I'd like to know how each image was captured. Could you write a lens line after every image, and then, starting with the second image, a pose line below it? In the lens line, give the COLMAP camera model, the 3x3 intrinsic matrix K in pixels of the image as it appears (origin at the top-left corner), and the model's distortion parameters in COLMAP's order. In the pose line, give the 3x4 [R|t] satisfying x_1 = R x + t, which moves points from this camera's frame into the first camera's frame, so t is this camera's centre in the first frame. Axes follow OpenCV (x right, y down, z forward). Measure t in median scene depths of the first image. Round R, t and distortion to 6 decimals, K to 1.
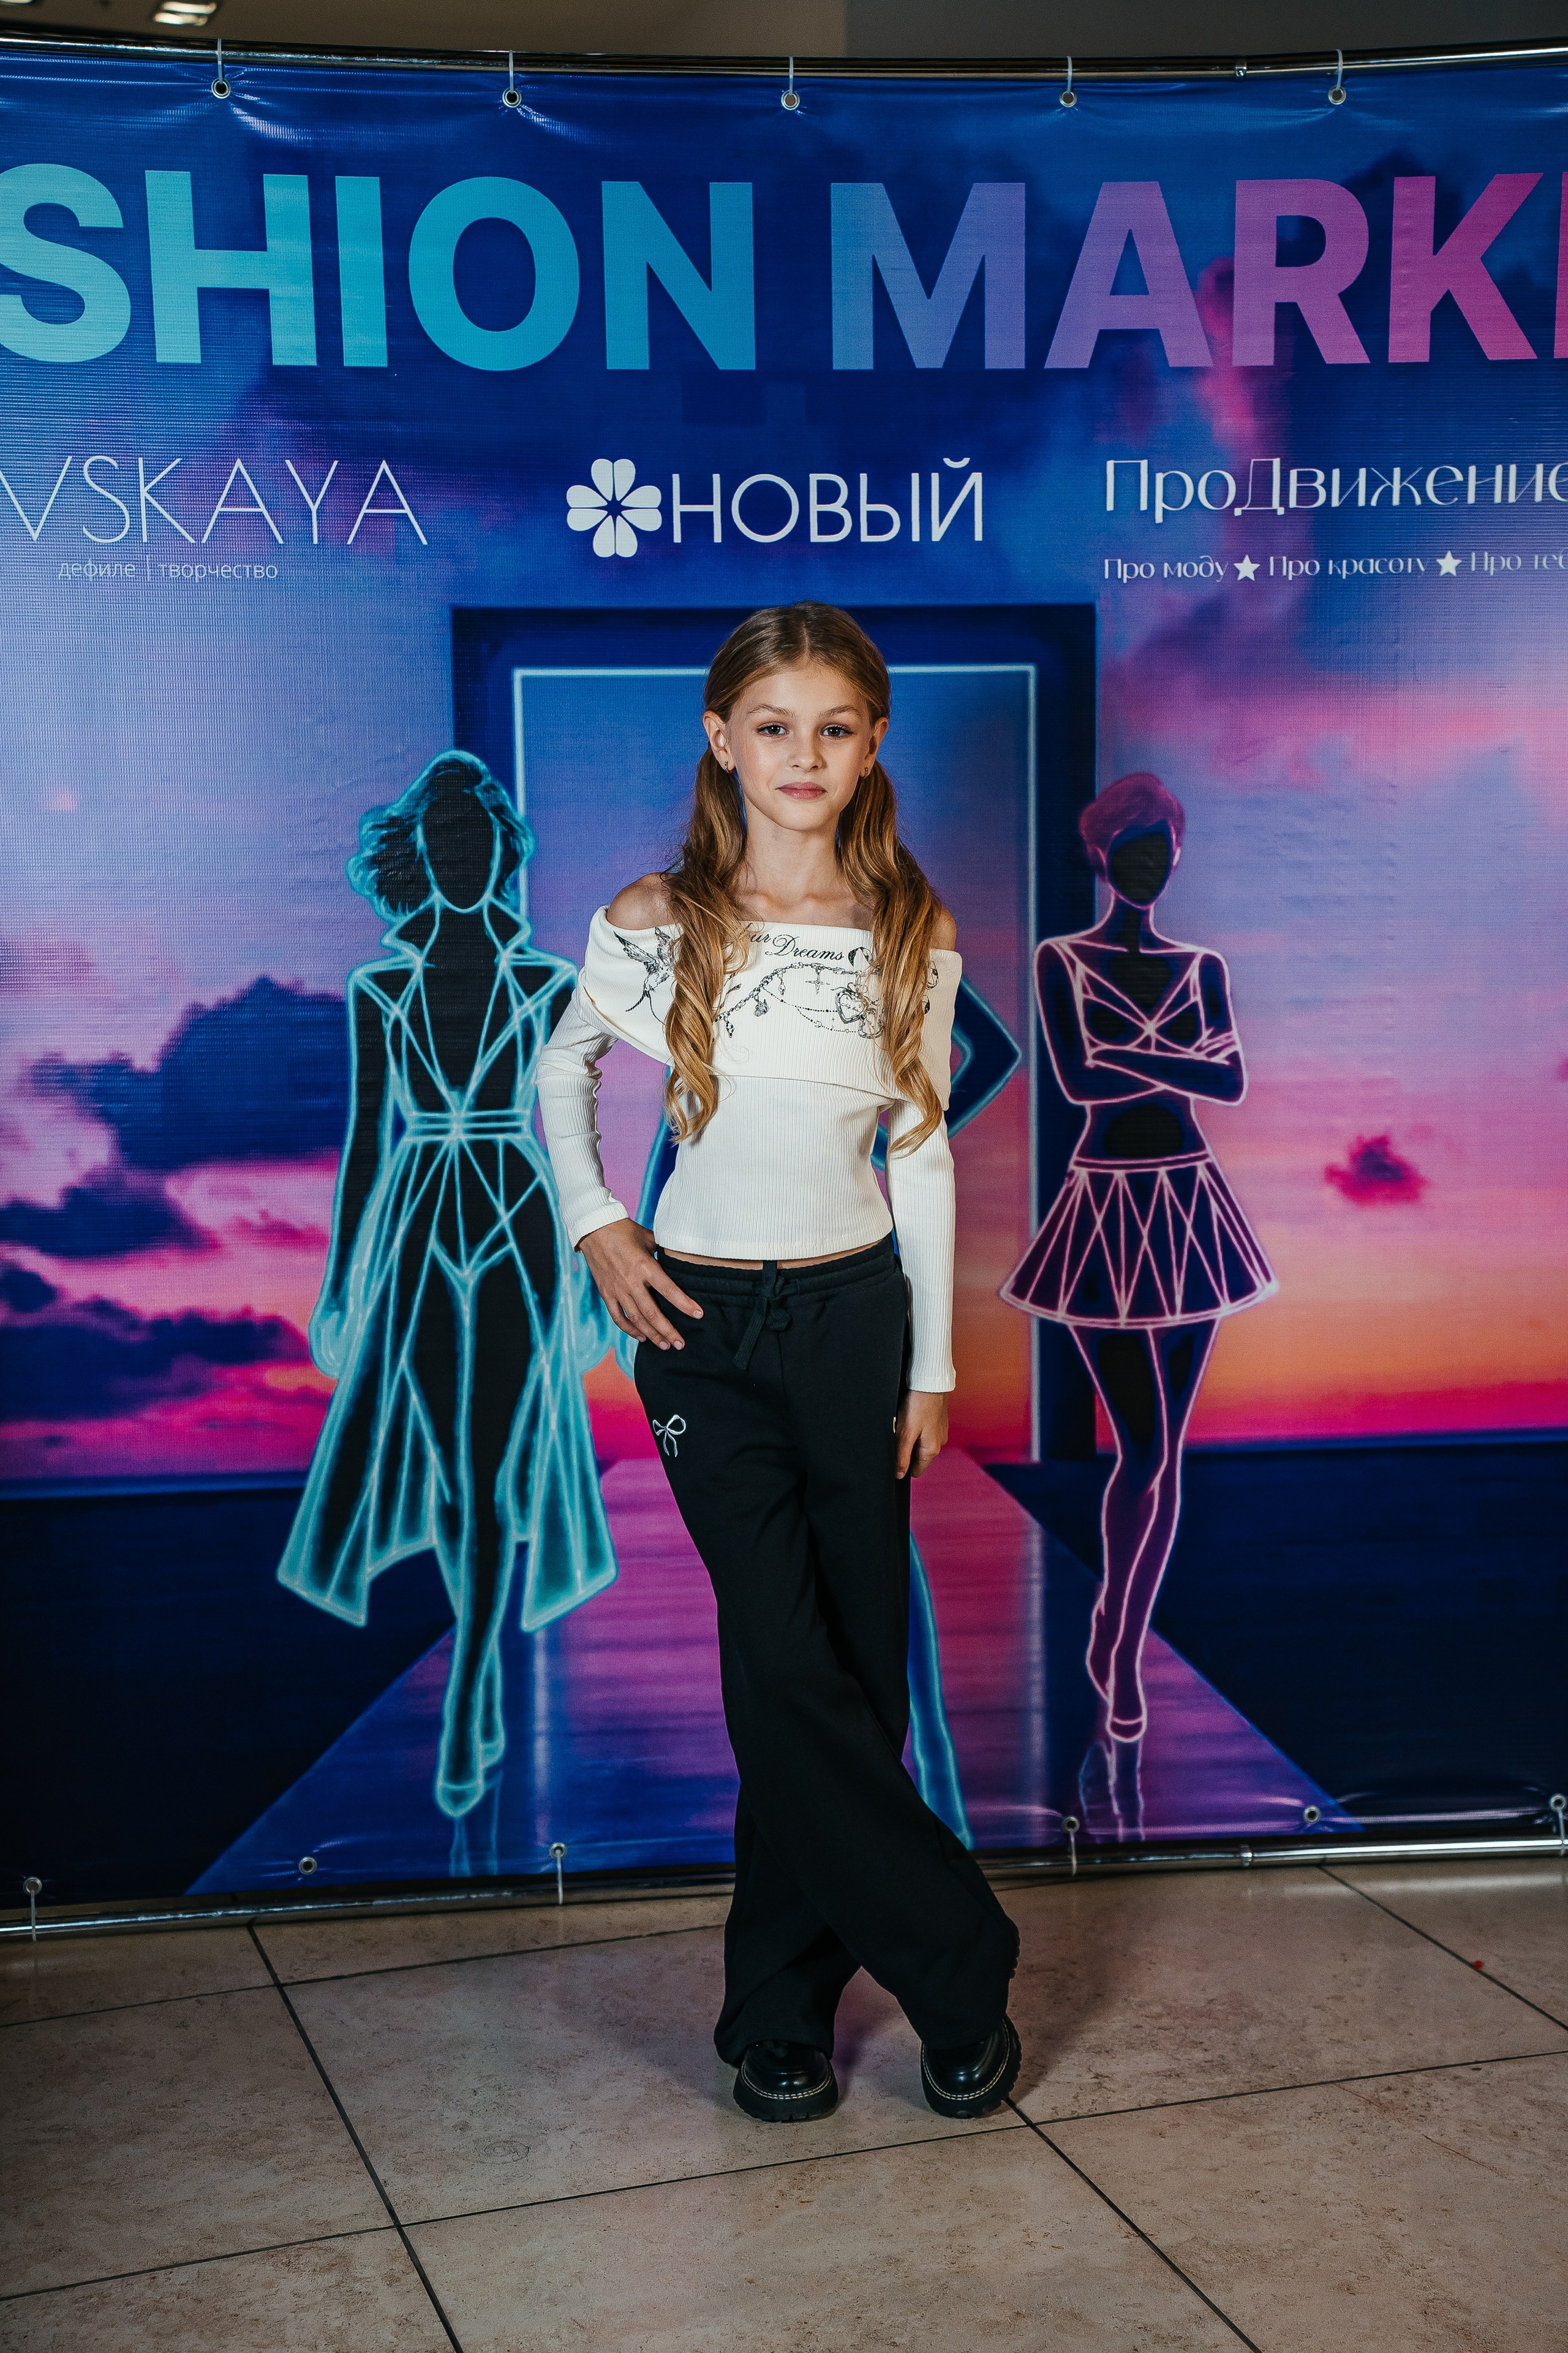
lens RADIAL K [[3359.9, 0, 779.6], [0, 3359.9, 1195.1], [0, 0, 1]] dist [0.264751, 0.000000]
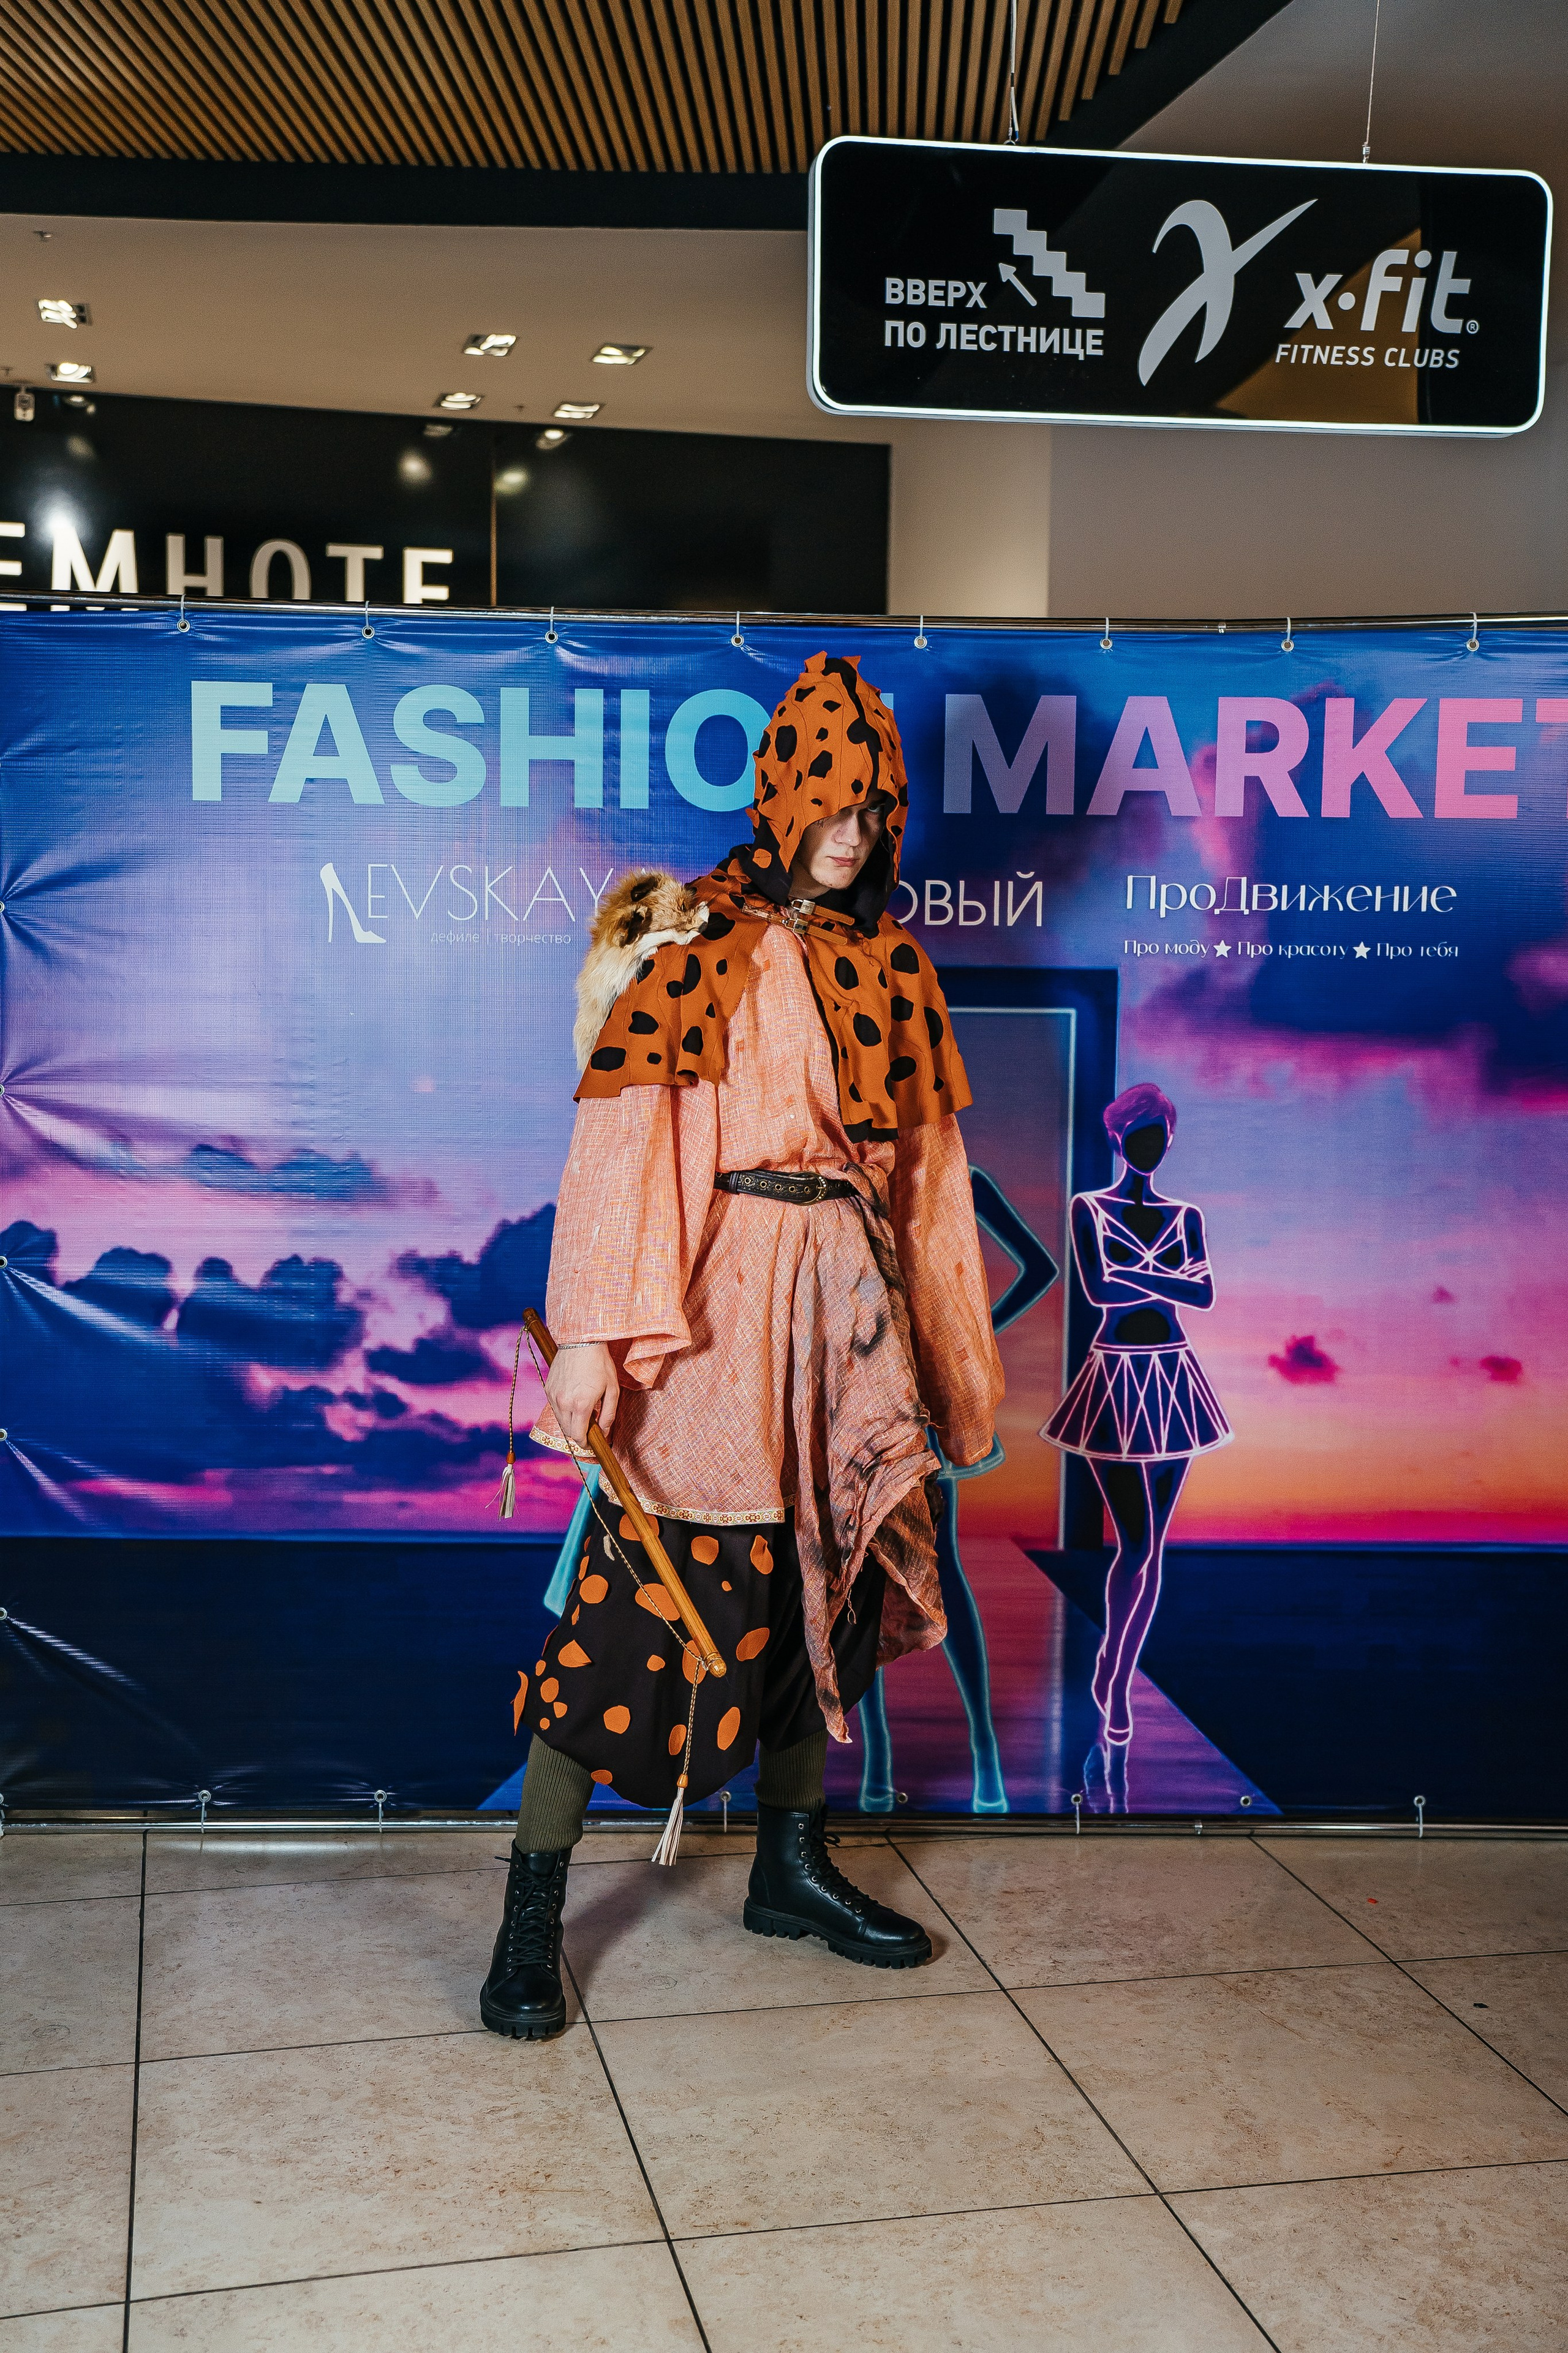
lens RADIAL K [[2907.3, 0, 803.4], [0, 2907.3, 1203.5], [0, 0, 1]] dist [0.101643, 0.000000]
pose [[0.994462, 0.037963, -0.098002, 0.085620], [-0.038880, 0.999216, -0.007468, -0.058359], [0.097641, 0.011237, 0.995158, -0.273765]]
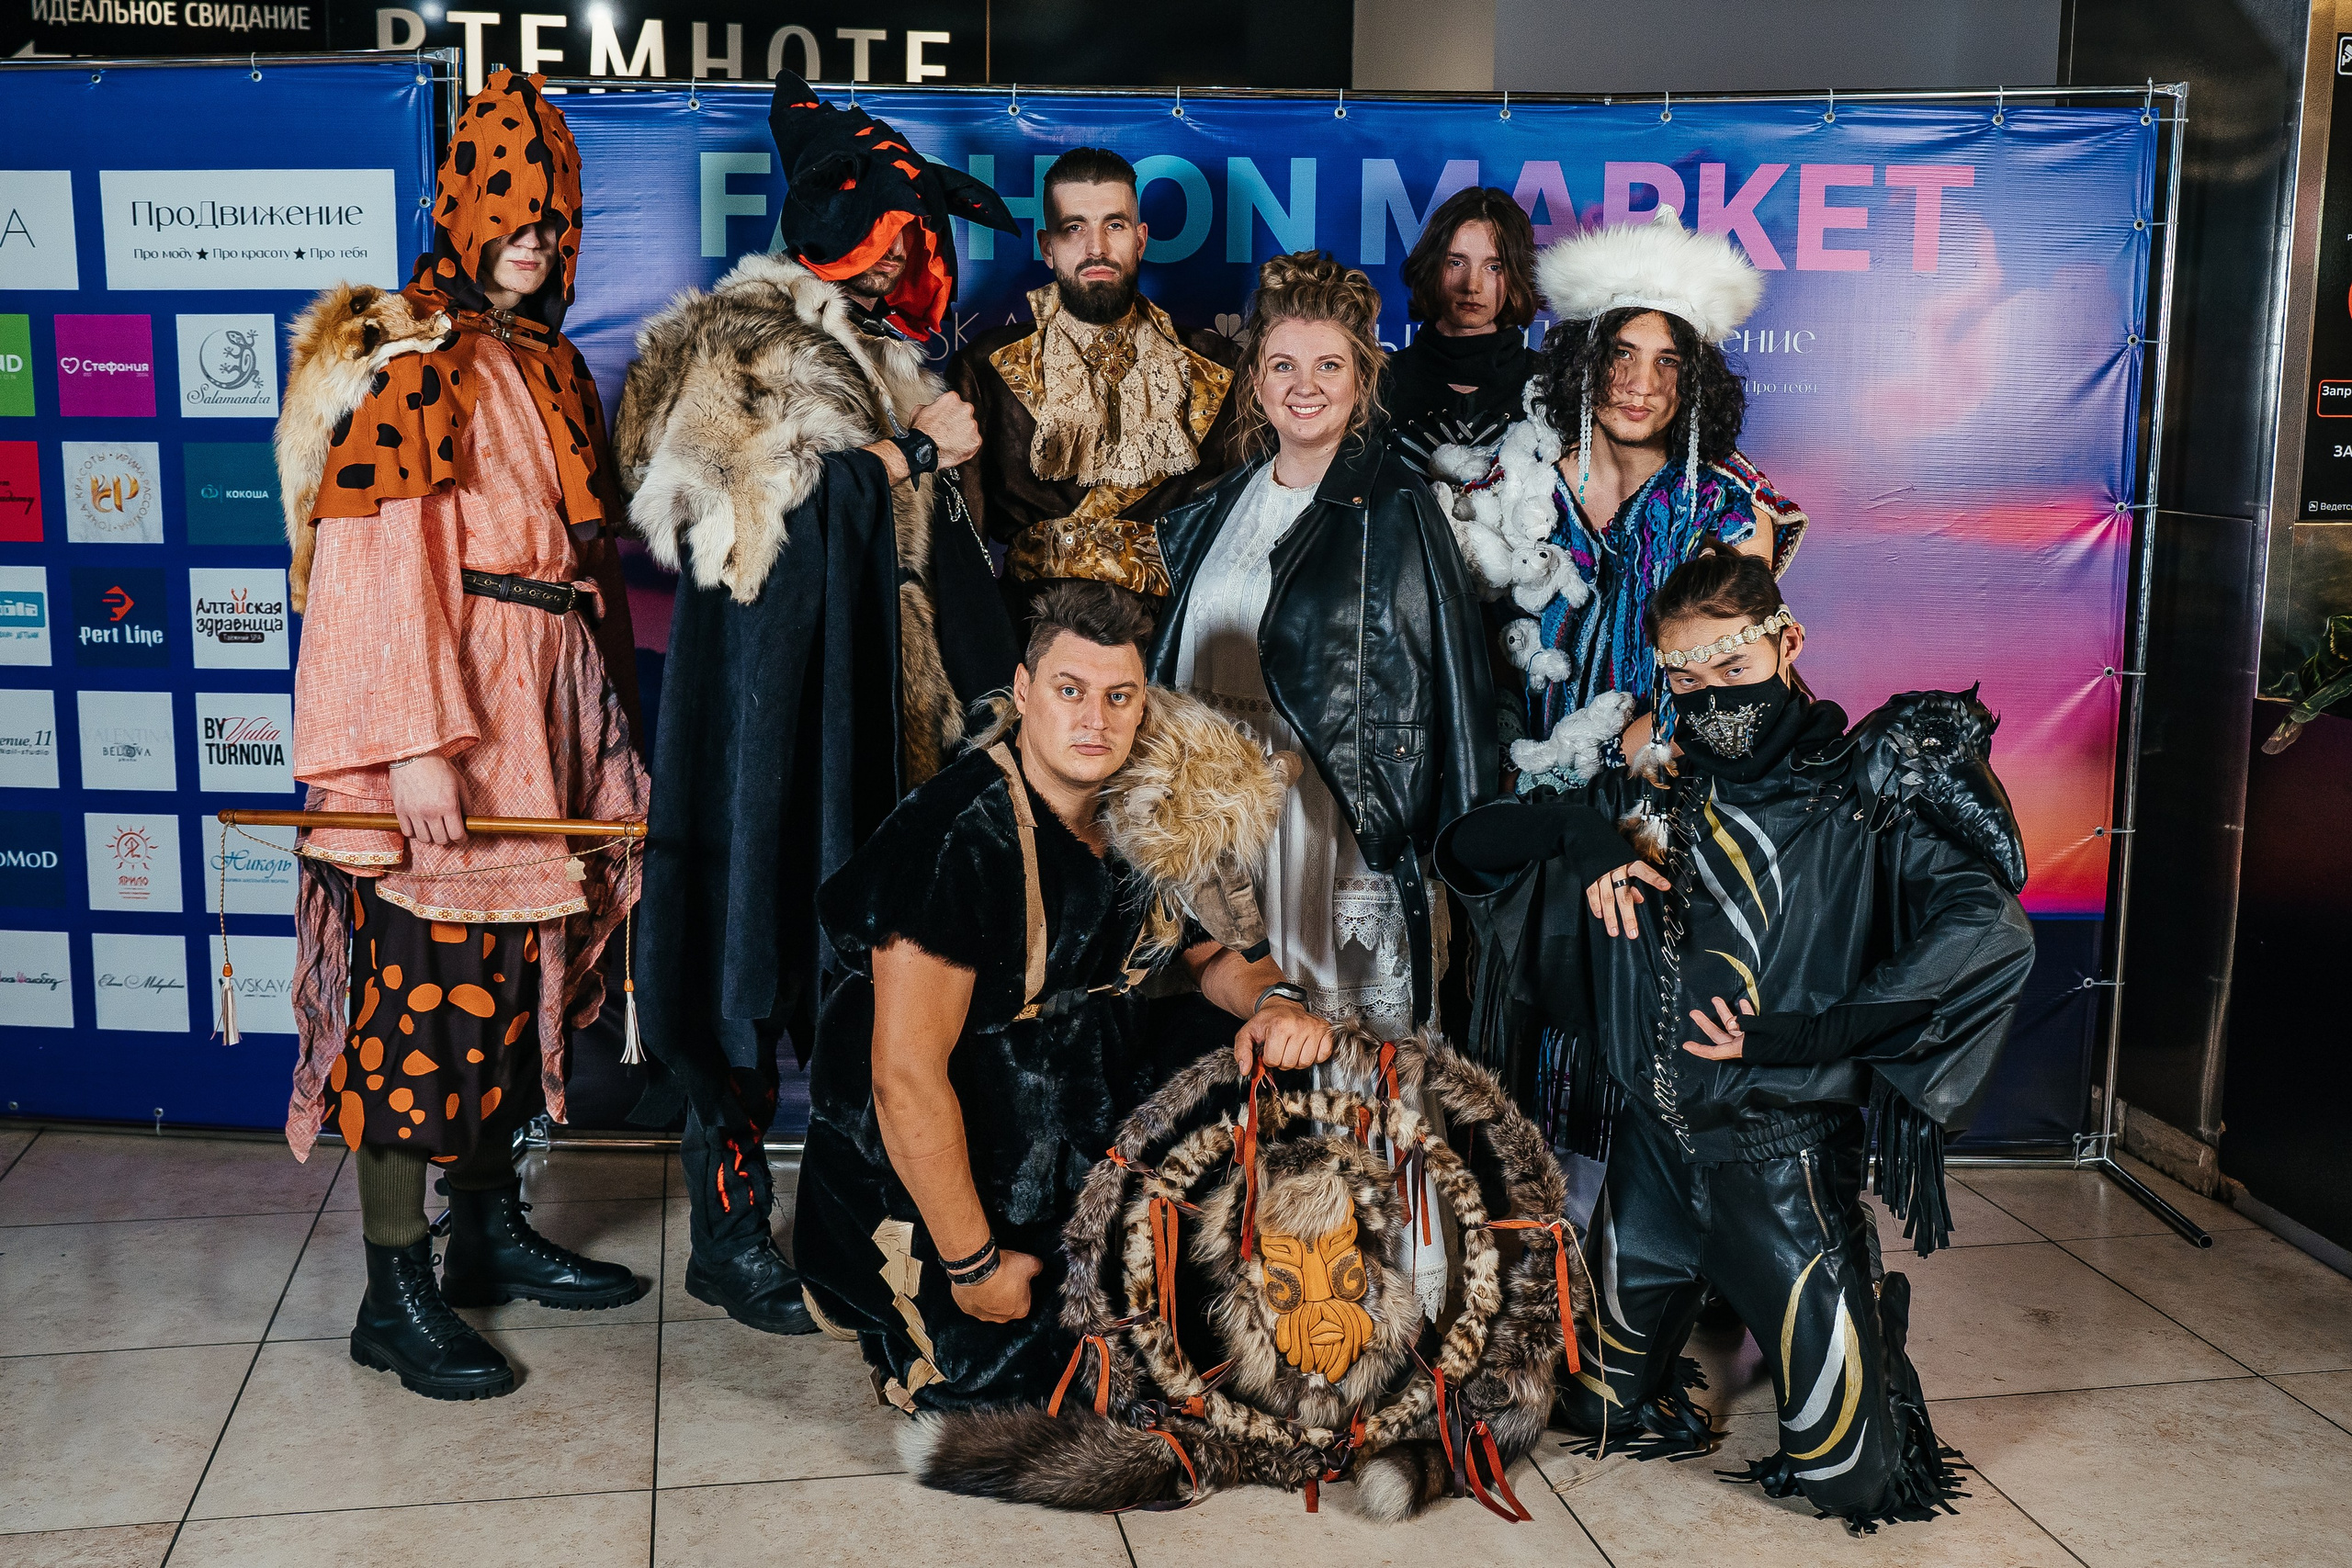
lens RADIAL K [[2806.6, 0, 1189.4], [0, 2806.6, 790.0], [0, 0, 1]] dist [-0.046477, 0.000000]
pose [[0.989382, 0.048281, -0.137084, 0.133432], [-0.043002, 0.998224, 0.041216, -0.035494], [0.138831, -0.034883, 0.989702, -0.388464]]
